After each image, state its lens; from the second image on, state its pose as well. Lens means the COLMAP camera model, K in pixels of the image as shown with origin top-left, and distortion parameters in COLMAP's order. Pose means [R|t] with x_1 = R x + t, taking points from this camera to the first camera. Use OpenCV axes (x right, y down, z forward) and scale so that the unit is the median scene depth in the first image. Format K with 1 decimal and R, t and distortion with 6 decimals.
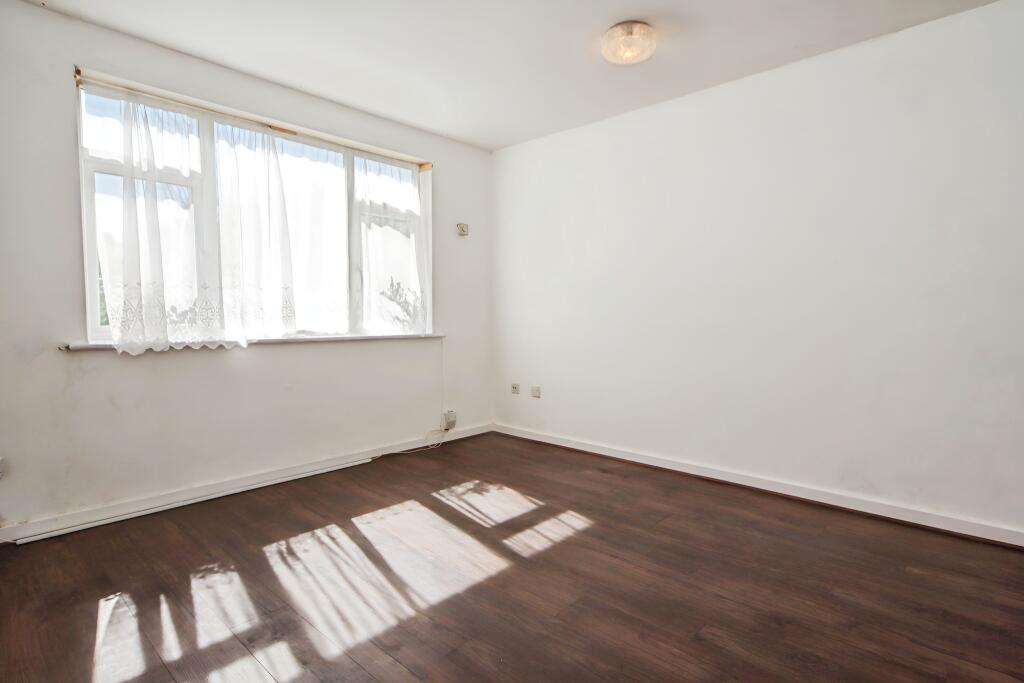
lens RADIAL K [[514.9, 0, 512.9], [0, 514.9, 342.7], [0, 0, 1]] dist [-0.014375, 0.006270]
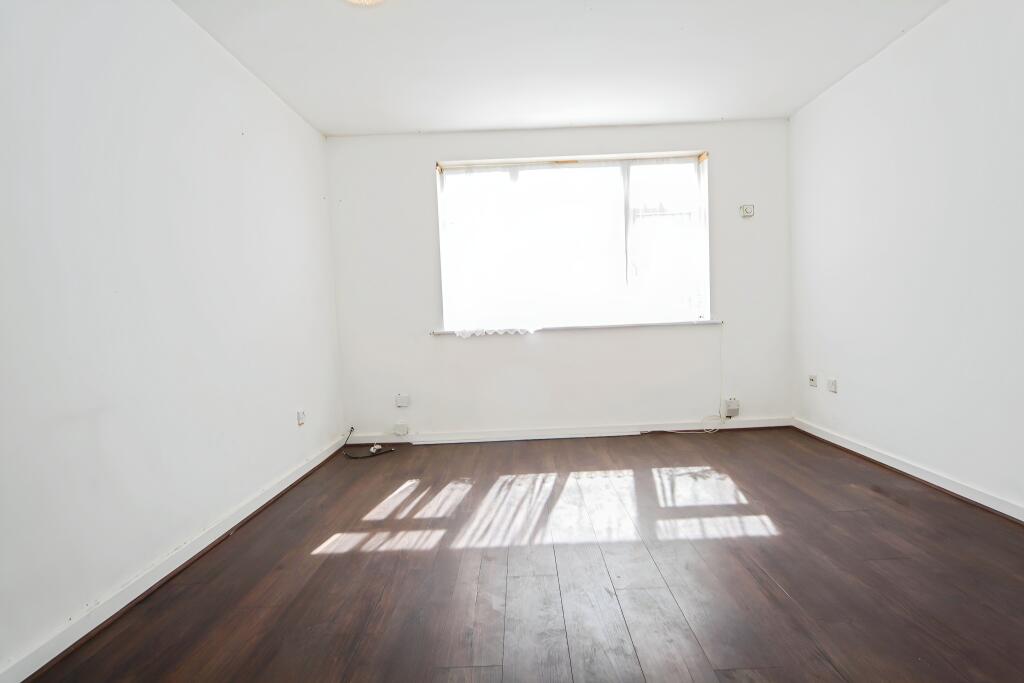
lens RADIAL K [[478.5, 0, 530.3], [0, 478.5, 340.3], [0, 0, 1]] dist [-0.000949, 0.001298]
pose [[0.685840, 0.007132, -0.727718, 0.424934], [0.003769, 0.999904, 0.013352, 0.011529], [0.727743, -0.011900, 0.685747, 0.141791]]
